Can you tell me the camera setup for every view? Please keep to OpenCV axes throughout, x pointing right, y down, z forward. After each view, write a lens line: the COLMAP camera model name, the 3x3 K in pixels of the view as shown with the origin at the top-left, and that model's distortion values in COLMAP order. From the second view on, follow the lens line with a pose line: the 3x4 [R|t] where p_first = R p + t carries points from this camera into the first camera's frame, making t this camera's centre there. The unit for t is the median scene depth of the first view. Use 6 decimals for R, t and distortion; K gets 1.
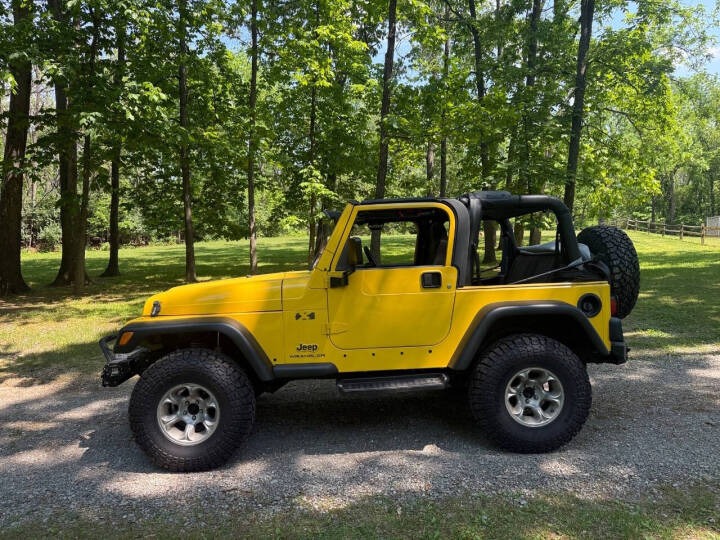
lens RADIAL K [[503.2, 0, 358.3], [0, 503.2, 290.1], [0, 0, 1]] dist [0.040131, -0.054593]
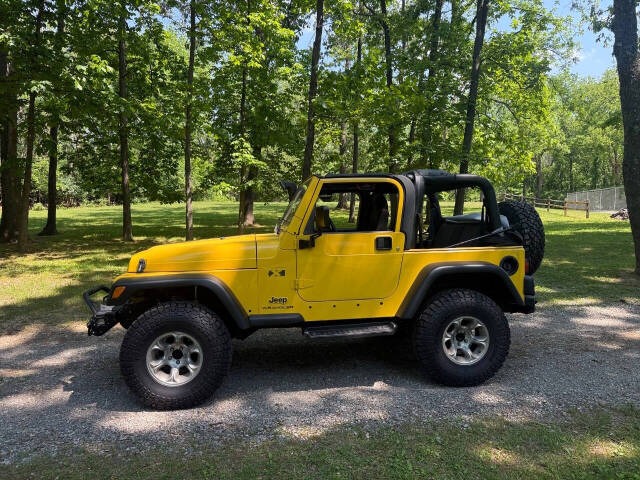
lens RADIAL K [[448.0, 0, 319.9], [0, 448.0, 255.4], [0, 0, 1]] dist [0.042644, -0.054349]
pose [[0.993853, 0.009998, 0.110251, -0.045684], [-0.011189, 0.999886, 0.010187, -0.000282], [-0.110137, -0.011358, 0.993852, -0.013396]]
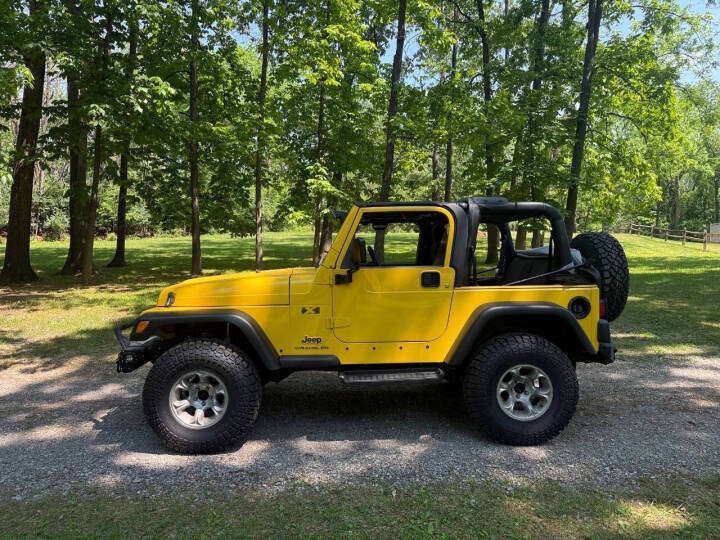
lens RADIAL K [[504.0, 0, 359.9], [0, 504.0, 287.3], [0, 0, 1]] dist [0.042644, -0.054349]
pose [[0.999644, 0.026644, -0.001717, -0.000497], [-0.026642, 0.999645, 0.000969, -0.000360], [0.001743, -0.000923, 0.999998, -0.023505]]
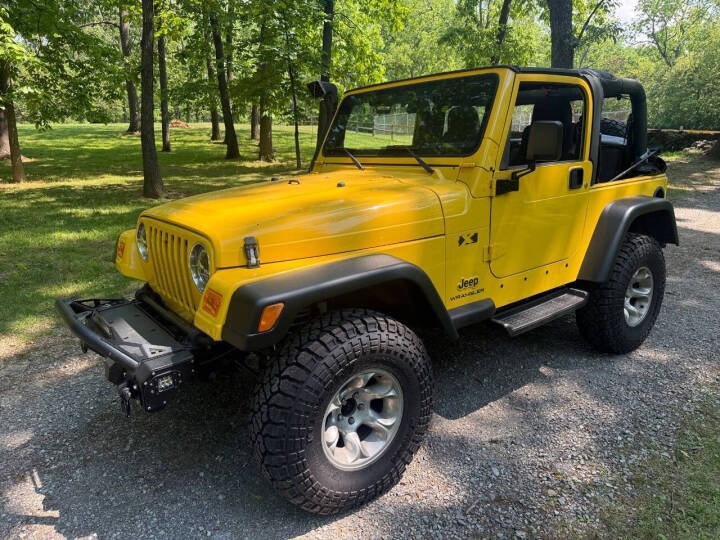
lens RADIAL K [[493.4, 0, 360.2], [0, 493.4, 291.9], [0, 0, 1]] dist [0.007158, 0.002542]
pose [[0.817635, -0.162606, 0.552298, -0.231934], [0.042741, 0.973784, 0.223424, -0.013422], [-0.574149, -0.159074, 0.803149, 0.199694]]
